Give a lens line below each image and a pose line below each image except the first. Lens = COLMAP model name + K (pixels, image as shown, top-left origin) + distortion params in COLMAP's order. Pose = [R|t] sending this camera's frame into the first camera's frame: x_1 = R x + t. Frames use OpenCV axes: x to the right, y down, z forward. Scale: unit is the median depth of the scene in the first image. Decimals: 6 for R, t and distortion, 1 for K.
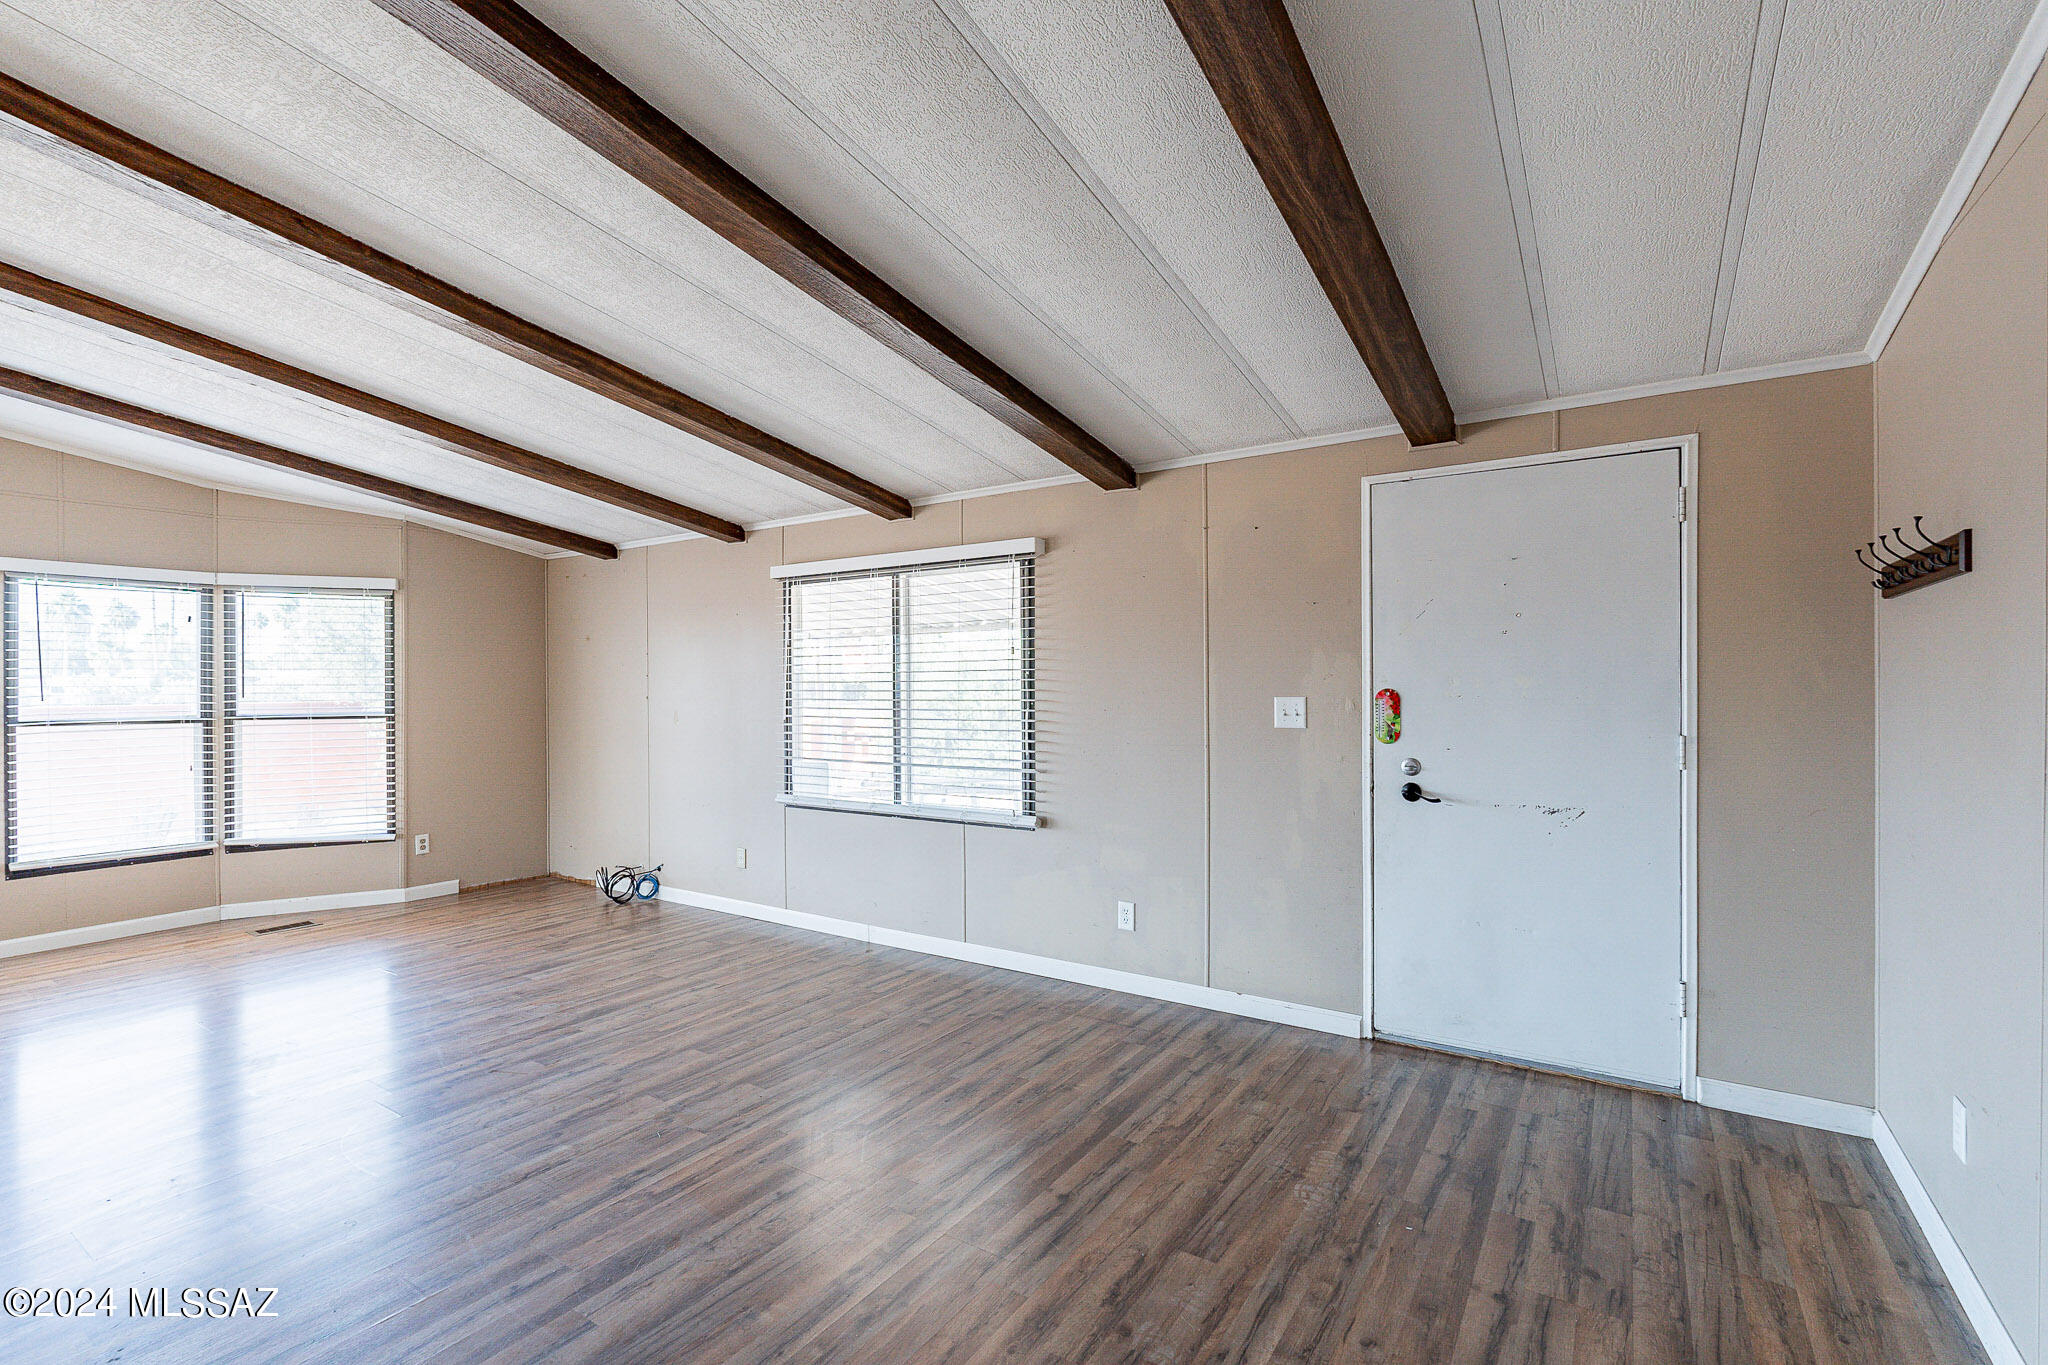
lens RADIAL K [[917.6, 0, 1022.3], [0, 917.6, 690.2], [0, 0, 1]] dist [0.017328, 0.000227]
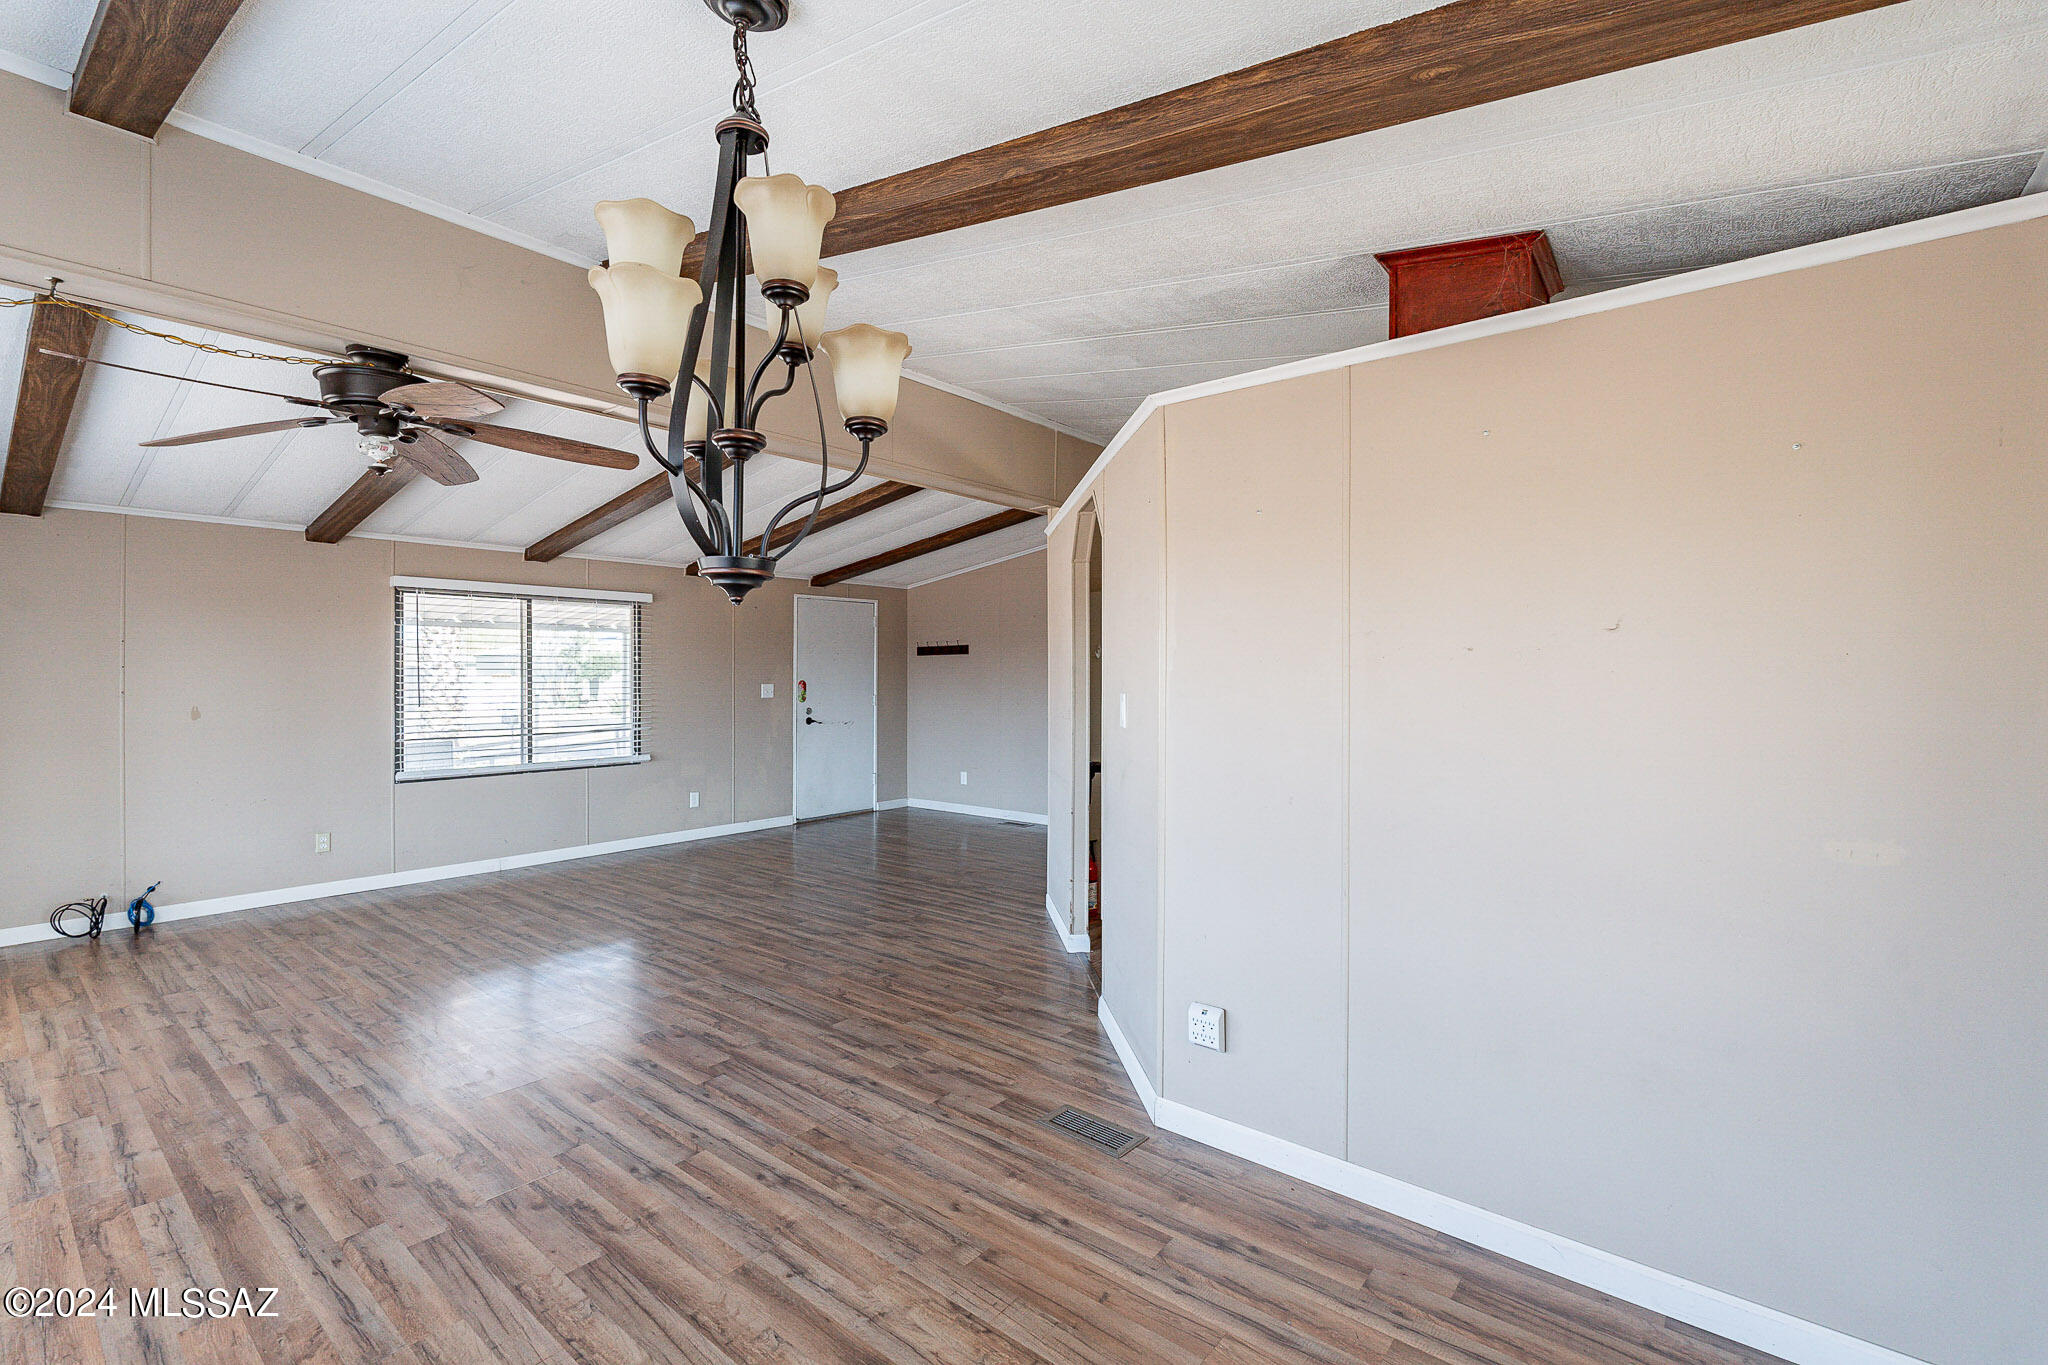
lens RADIAL K [[917.6, 0, 1022.0], [0, 917.6, 677.7], [0, 0, 1]] dist [0.017328, 0.000227]
pose [[0.110415, 0.003218, 0.993880, -1.732680], [0.007471, 0.999964, -0.004068, 0.004960], [-0.993857, 0.007875, 0.110387, 0.112762]]
